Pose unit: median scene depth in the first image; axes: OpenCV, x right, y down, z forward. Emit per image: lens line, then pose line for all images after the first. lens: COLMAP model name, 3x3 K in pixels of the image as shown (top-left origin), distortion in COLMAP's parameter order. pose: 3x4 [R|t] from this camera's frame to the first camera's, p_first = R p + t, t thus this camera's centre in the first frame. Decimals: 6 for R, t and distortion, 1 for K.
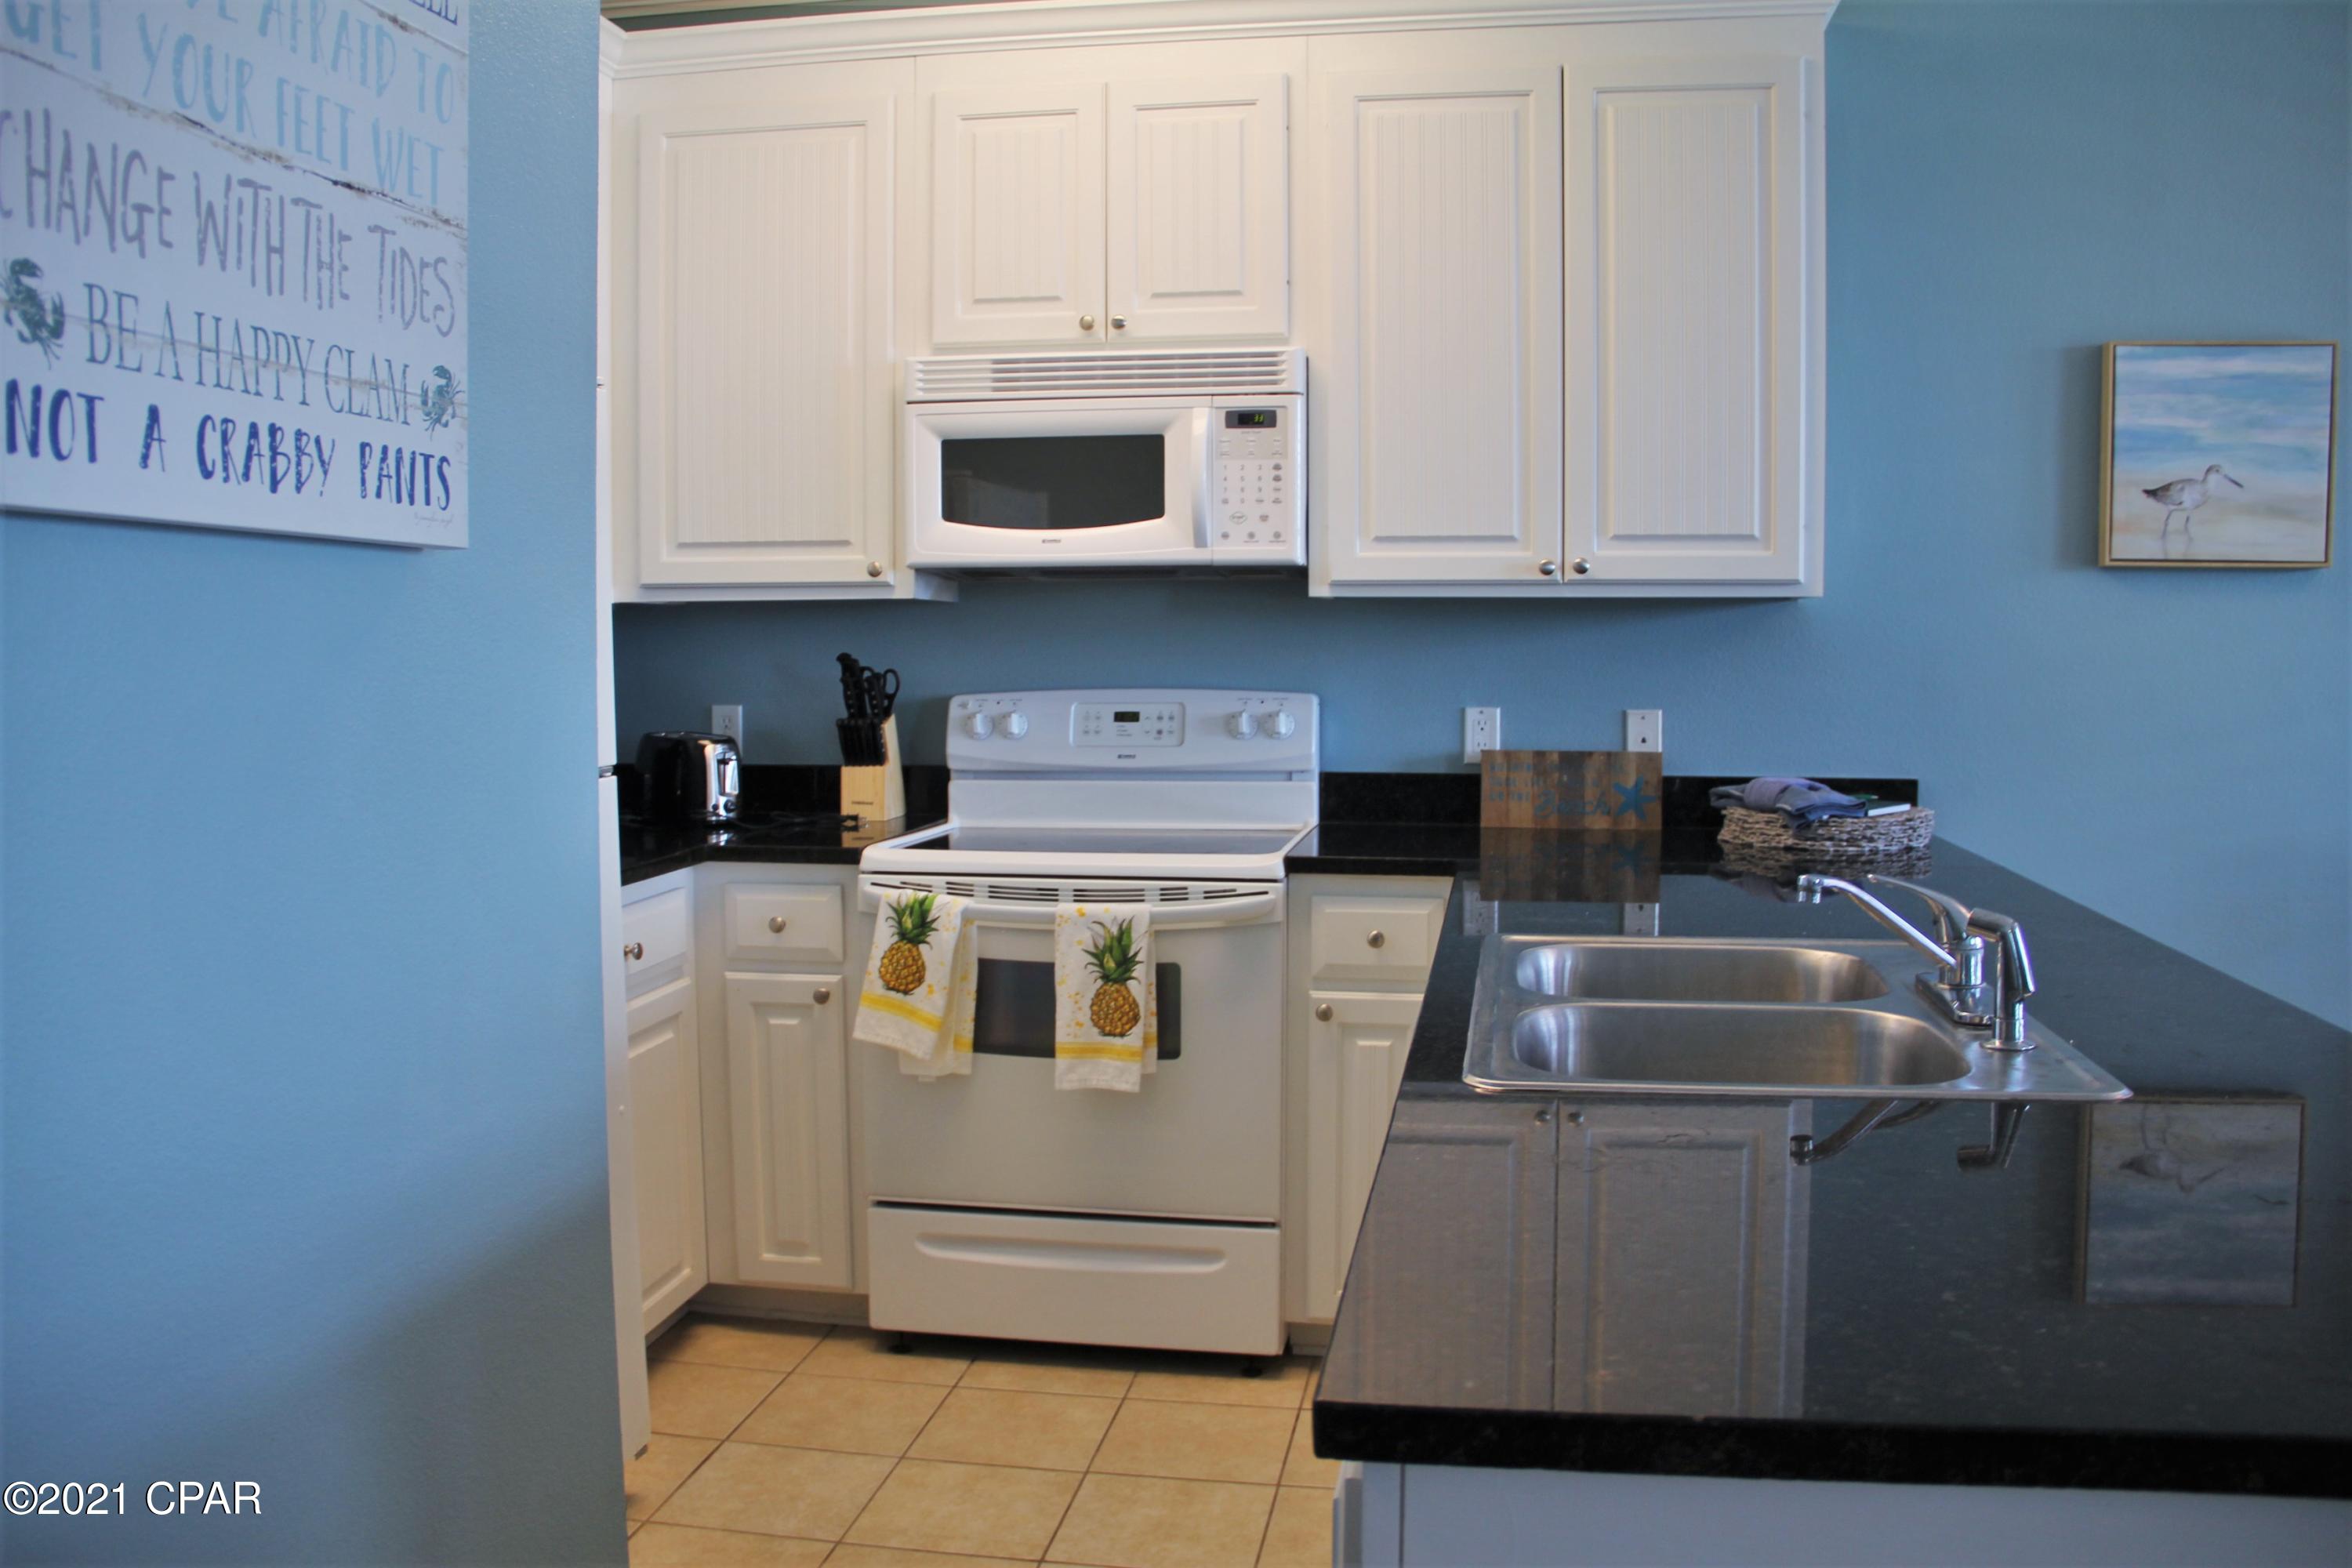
lens RADIAL K [[1898.4, 0, 1160.9], [0, 1898.4, 775.7], [0, 0, 1]] dist [-0.197464, 0.149568]
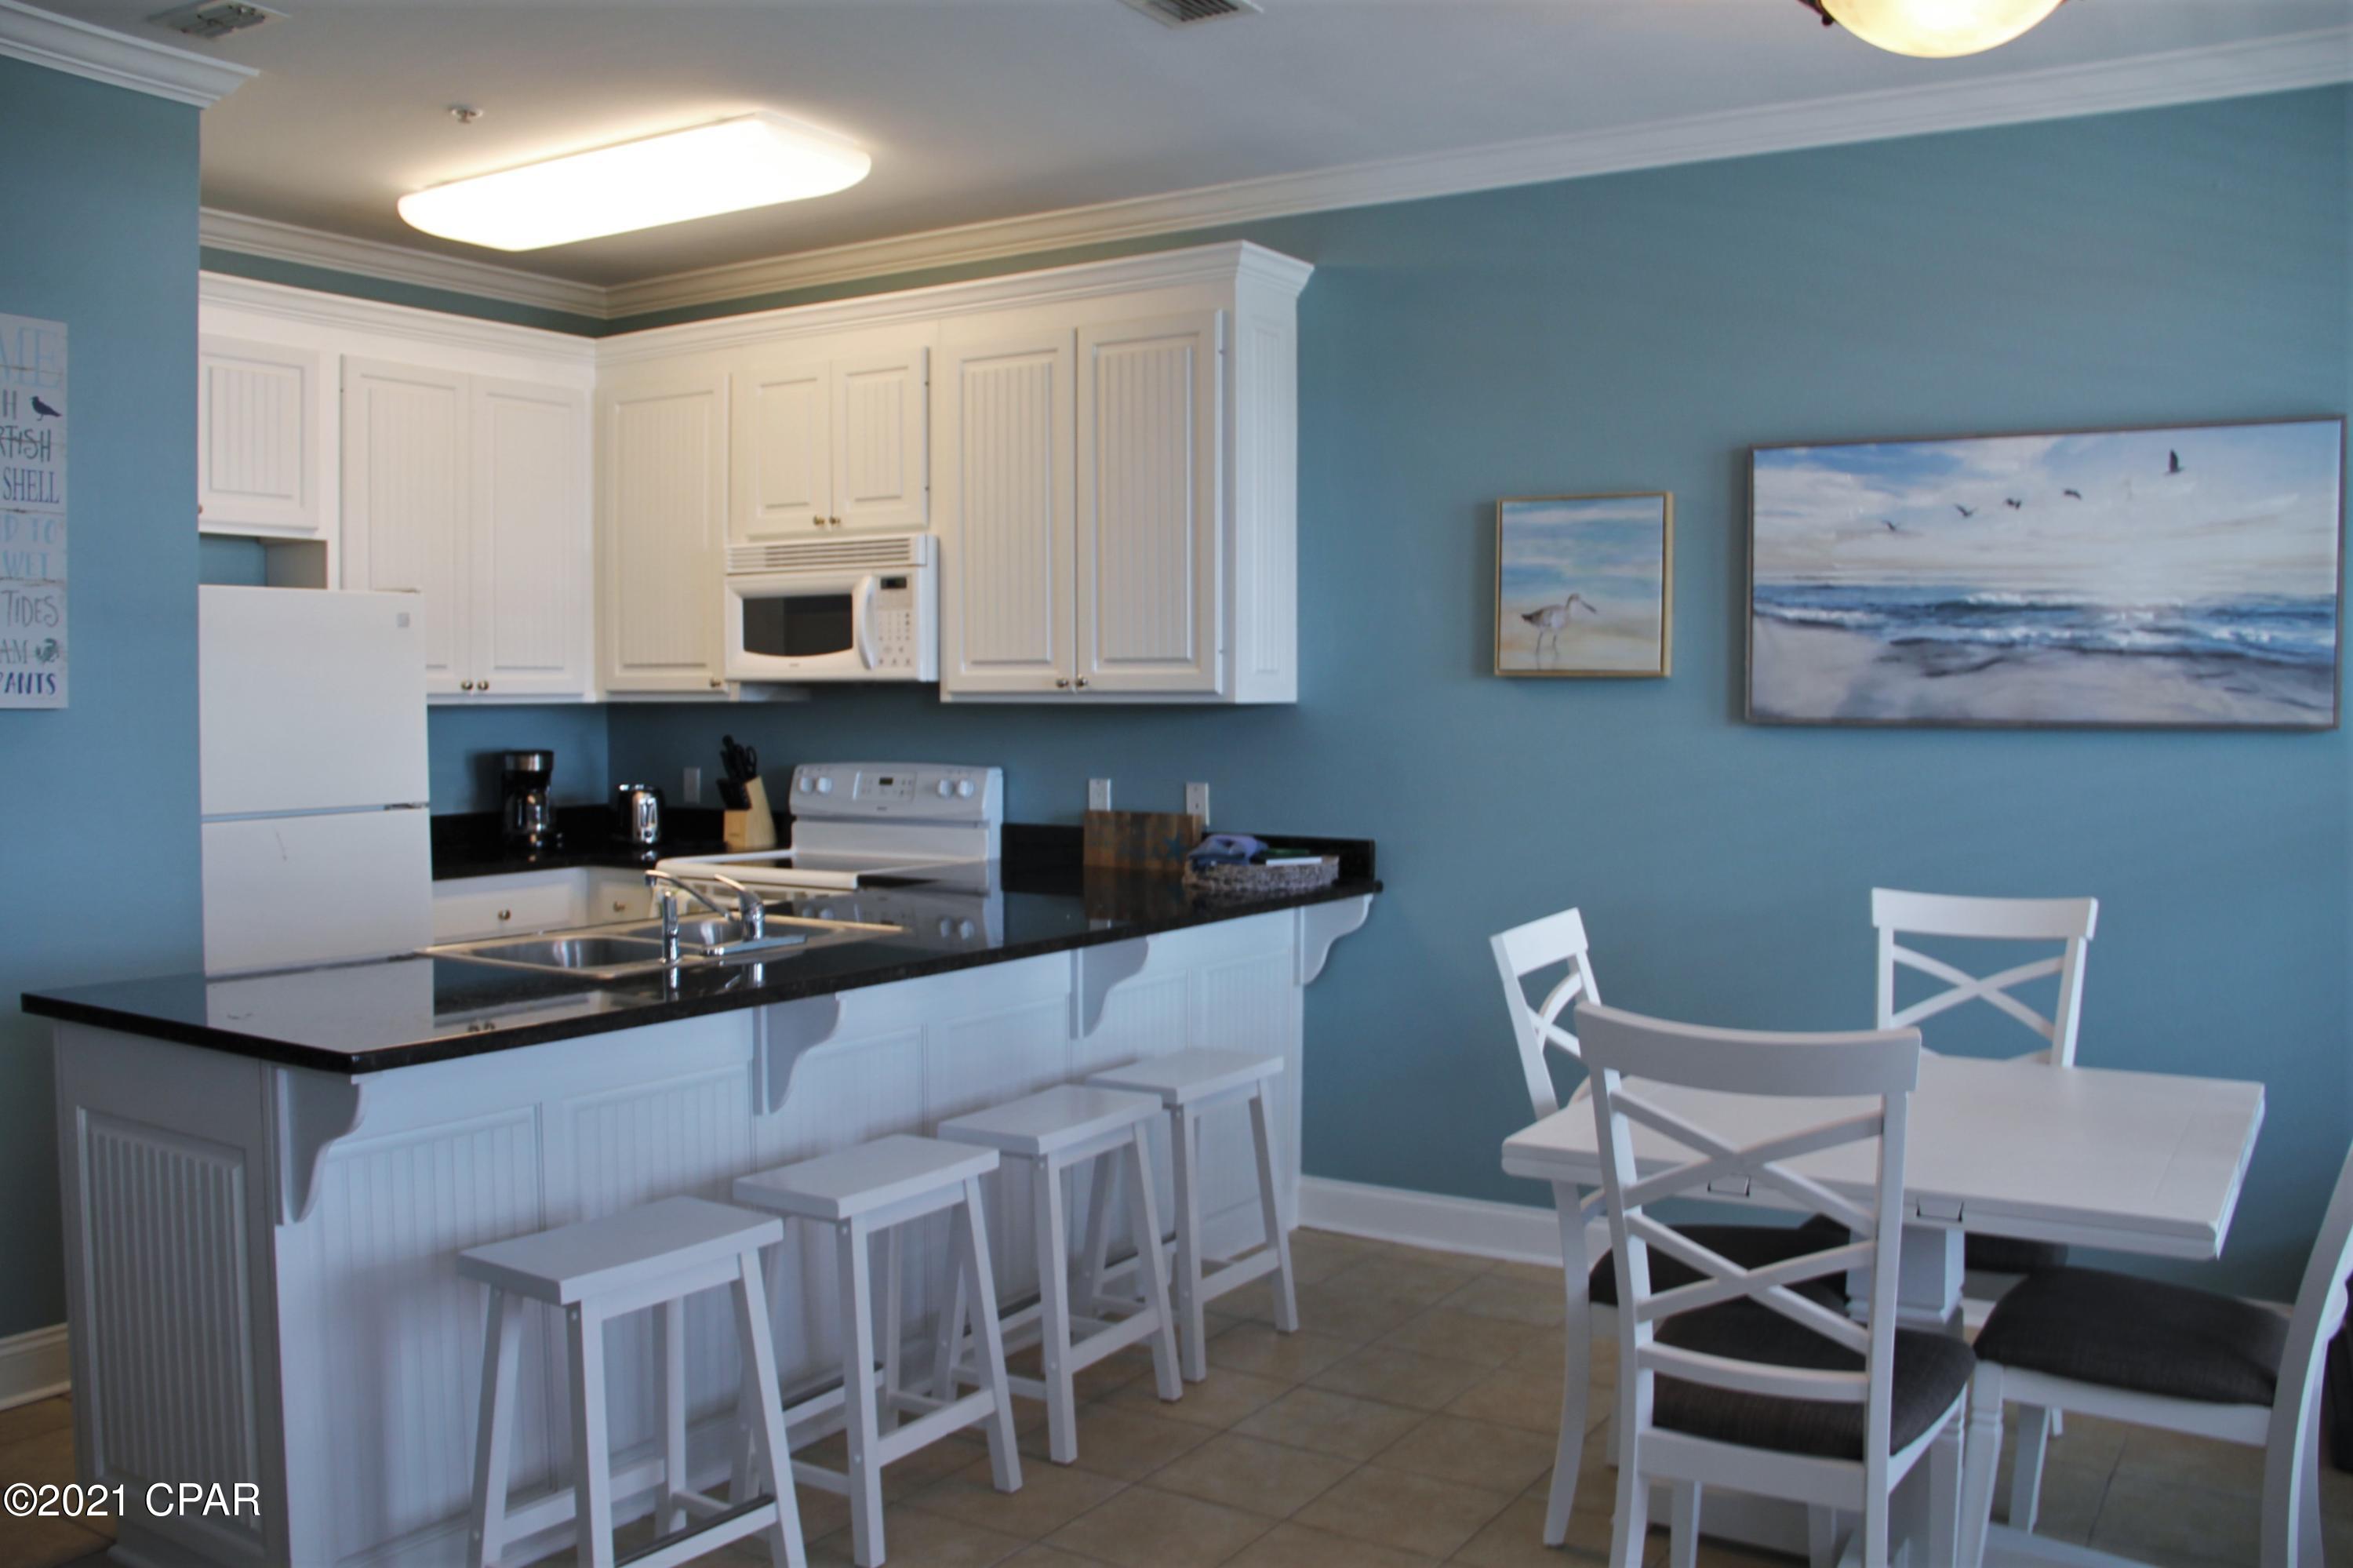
lens RADIAL K [[1899.3, 0, 1161.4], [0, 1899.3, 775.7], [0, 0, 1]] dist [-0.197464, 0.149568]
pose [[0.930479, 0.019038, -0.365849, 0.790525], [-0.030480, 0.999209, -0.025523, -0.005306], [0.365074, 0.034900, 0.930324, -0.307537]]
